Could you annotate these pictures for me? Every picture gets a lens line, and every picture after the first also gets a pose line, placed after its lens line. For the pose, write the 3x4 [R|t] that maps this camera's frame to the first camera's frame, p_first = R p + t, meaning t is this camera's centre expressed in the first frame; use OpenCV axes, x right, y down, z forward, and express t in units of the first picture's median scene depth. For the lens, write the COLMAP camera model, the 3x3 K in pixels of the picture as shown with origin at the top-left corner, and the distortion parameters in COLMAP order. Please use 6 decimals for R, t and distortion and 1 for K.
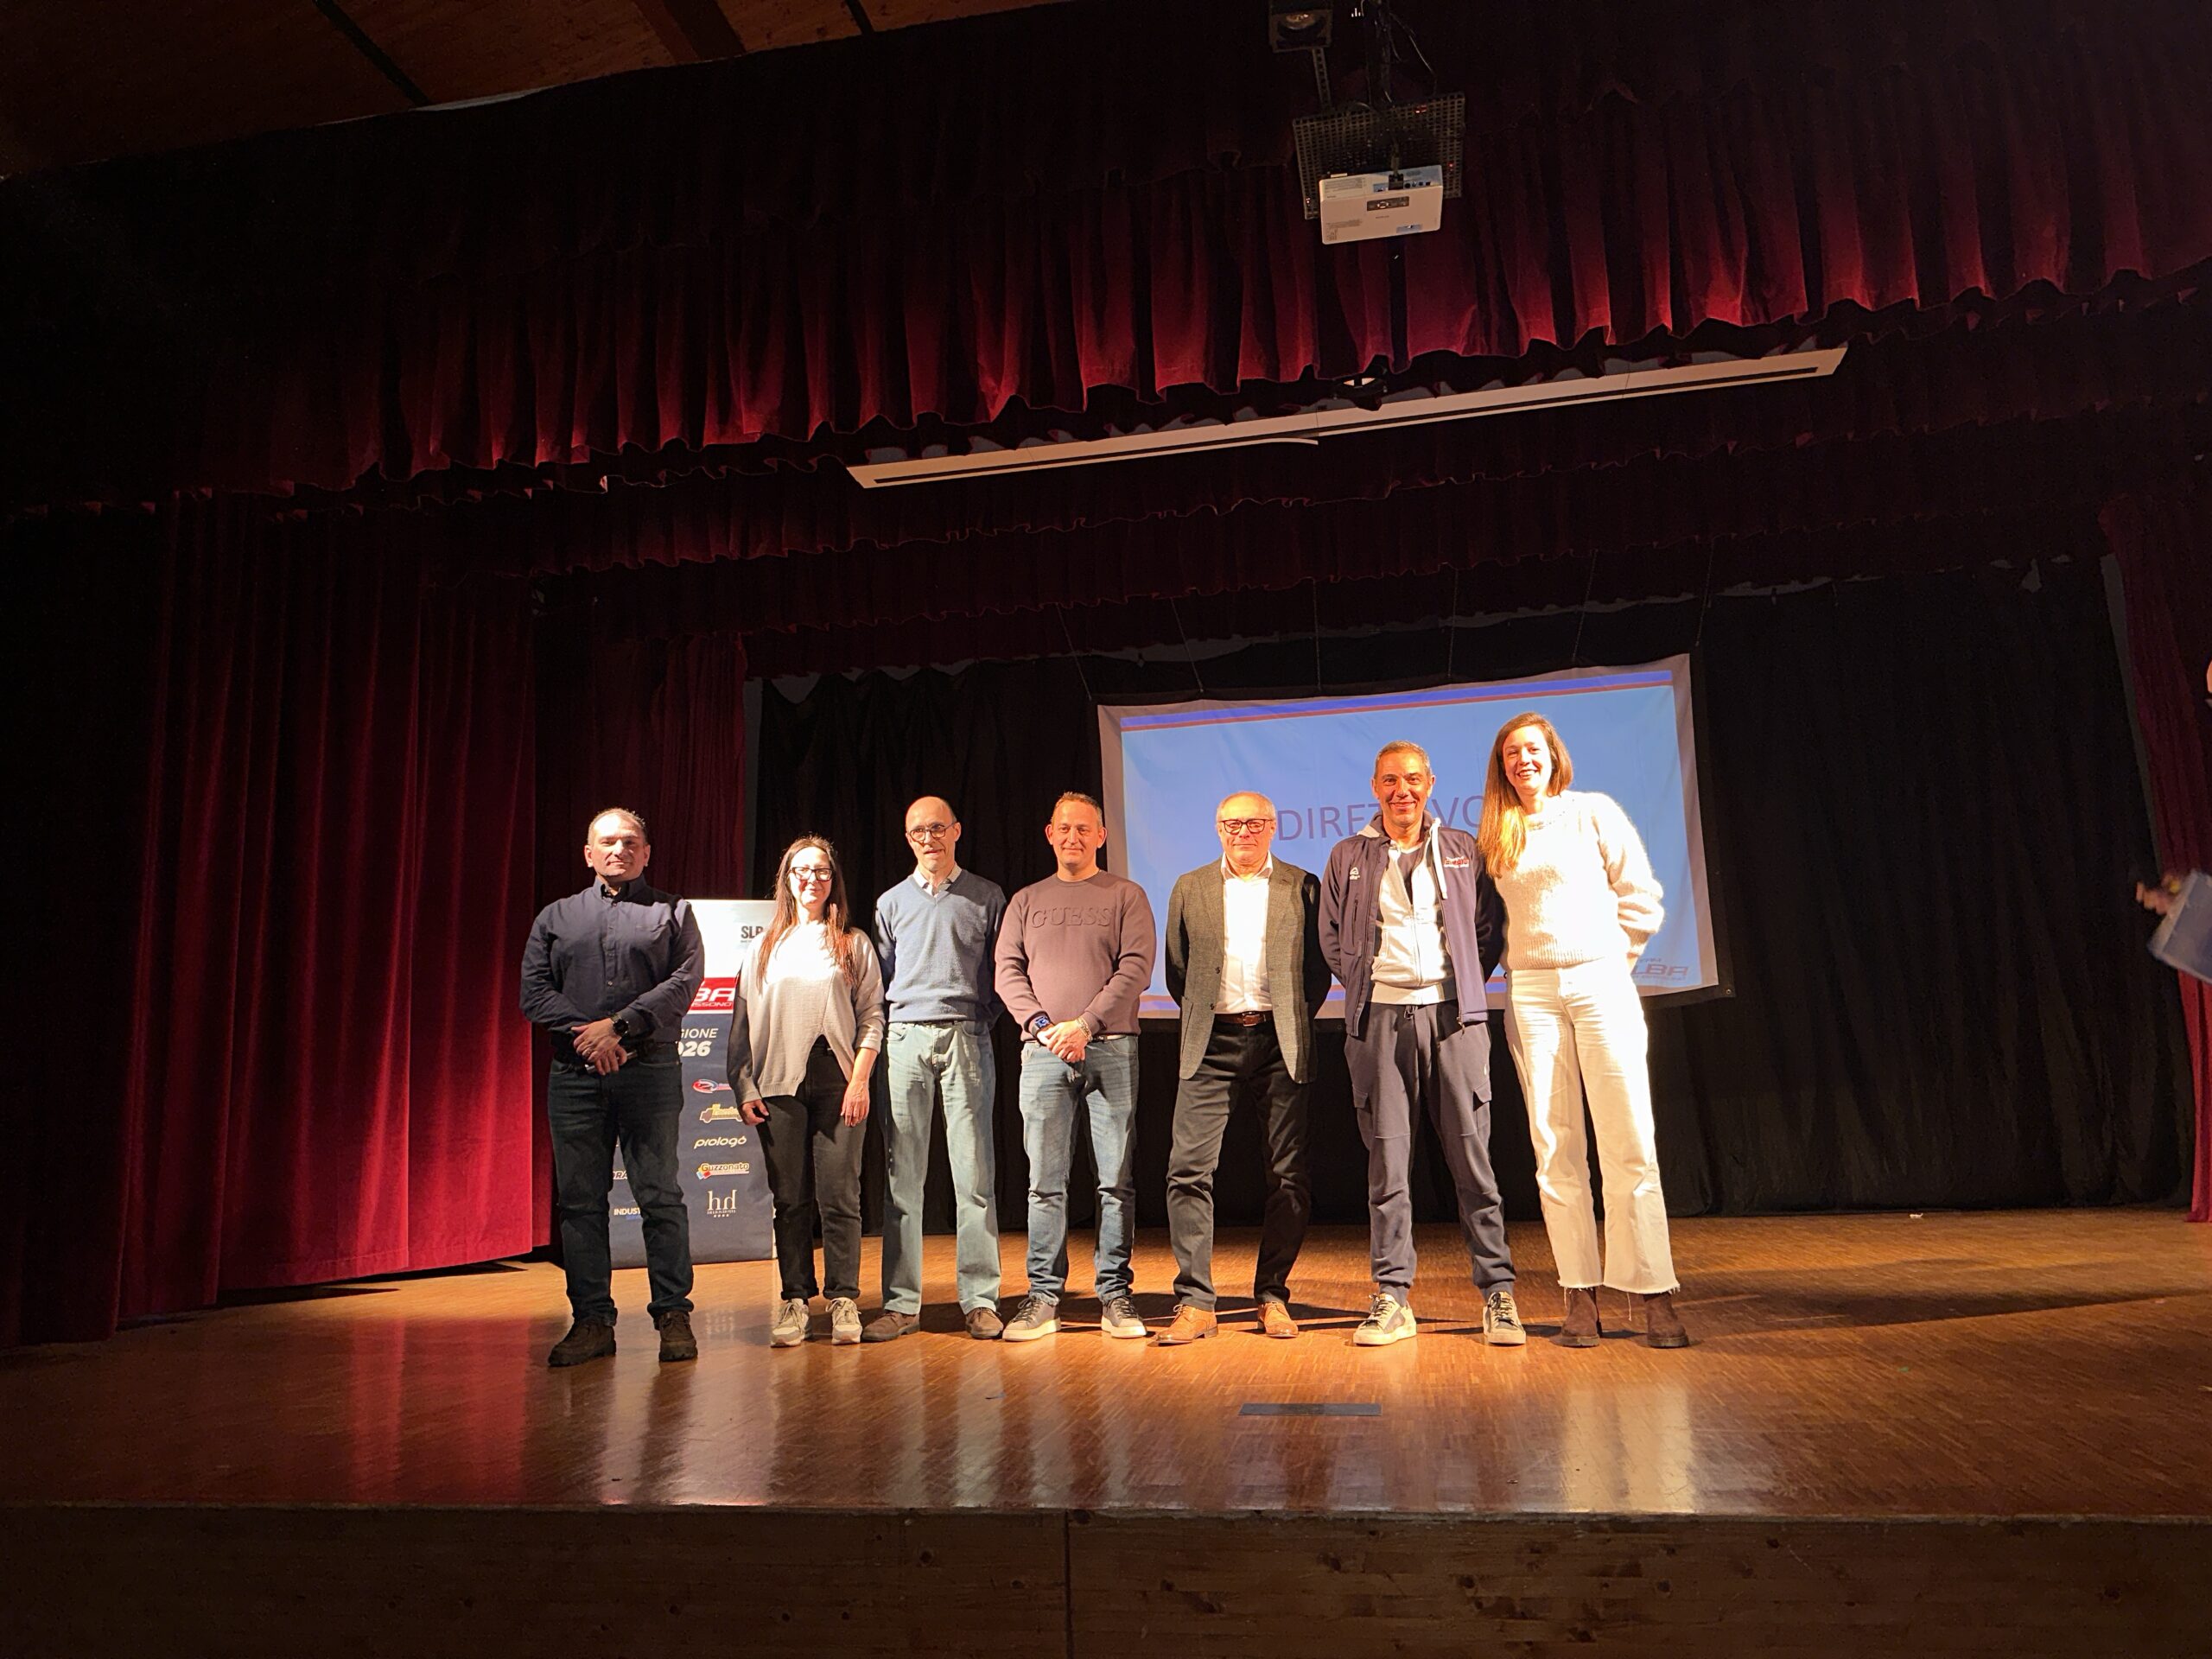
lens RADIAL K [[1666.7, 0, 1106.0], [0, 1666.7, 829.5], [0, 0, 1]] dist [0.091300, -0.182784]
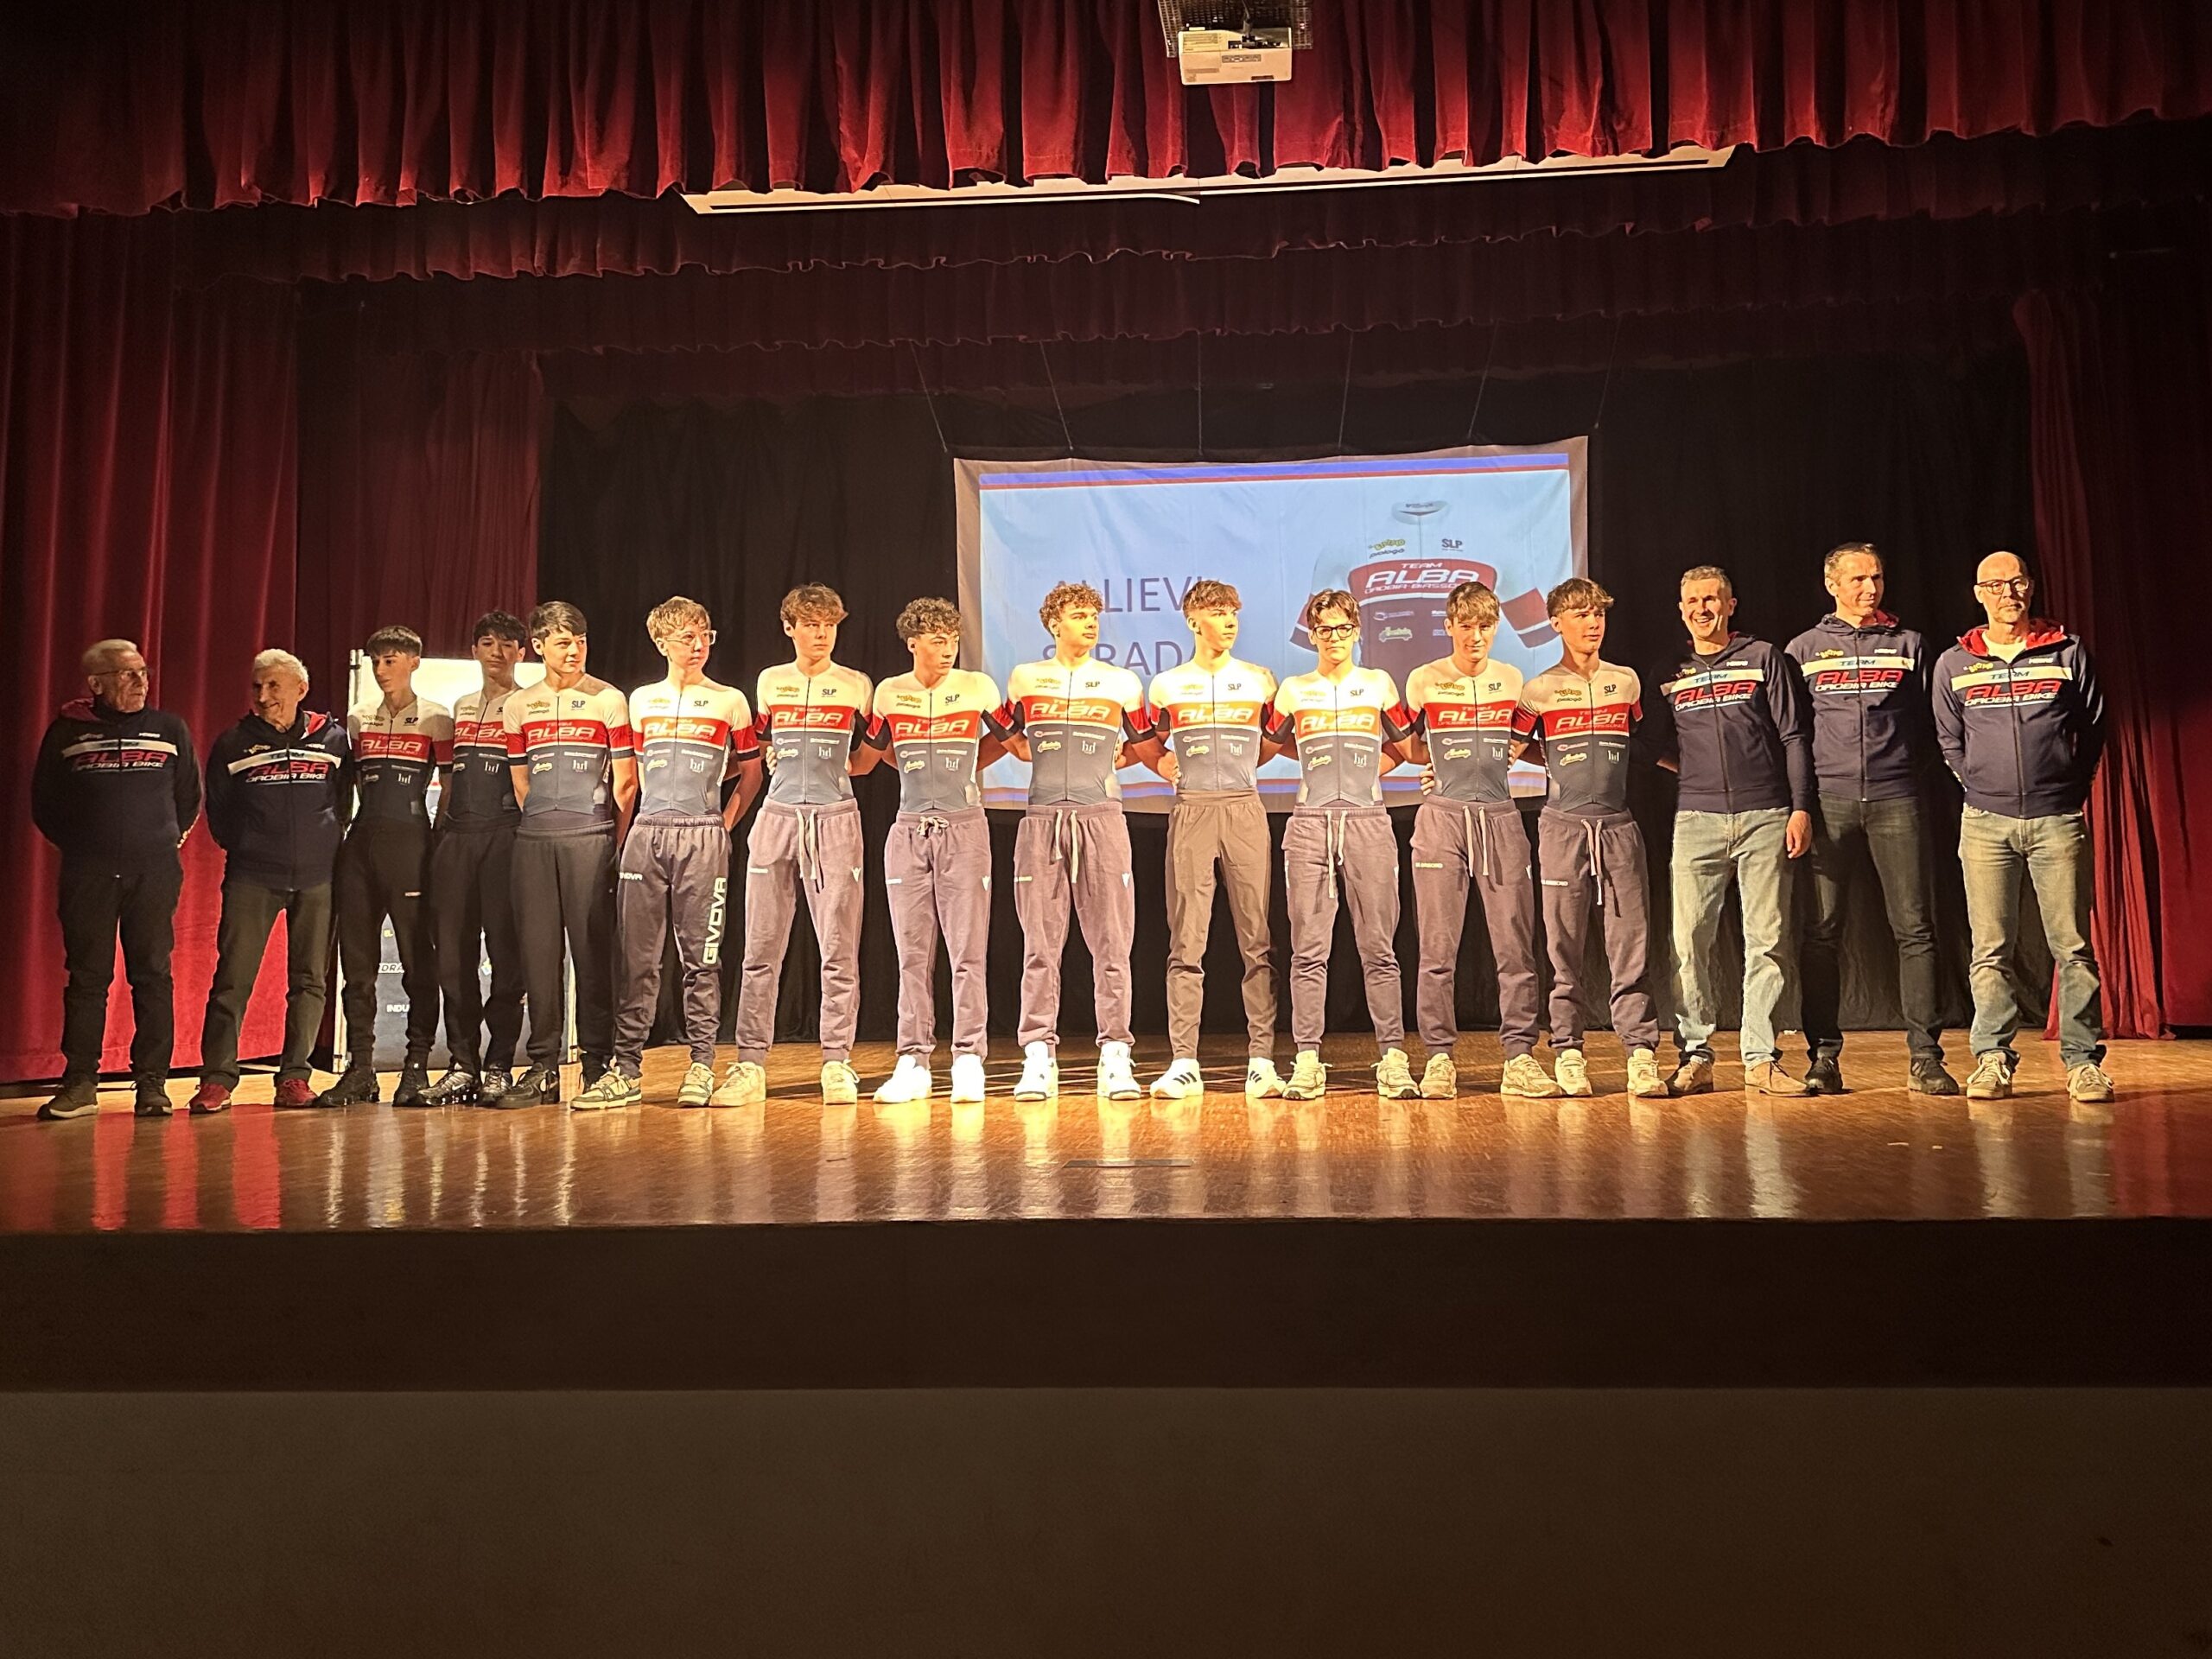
lens RADIAL K [[2109.2, 0, 1211.6], [0, 2109.2, 696.6], [0, 0, 1]] dist [0.135388, -0.329403]
pose [[0.992124, 0.031676, 0.121185, -0.002034], [-0.038835, 0.997608, 0.057177, -0.029861], [-0.119084, -0.061433, 0.990982, -0.255497]]
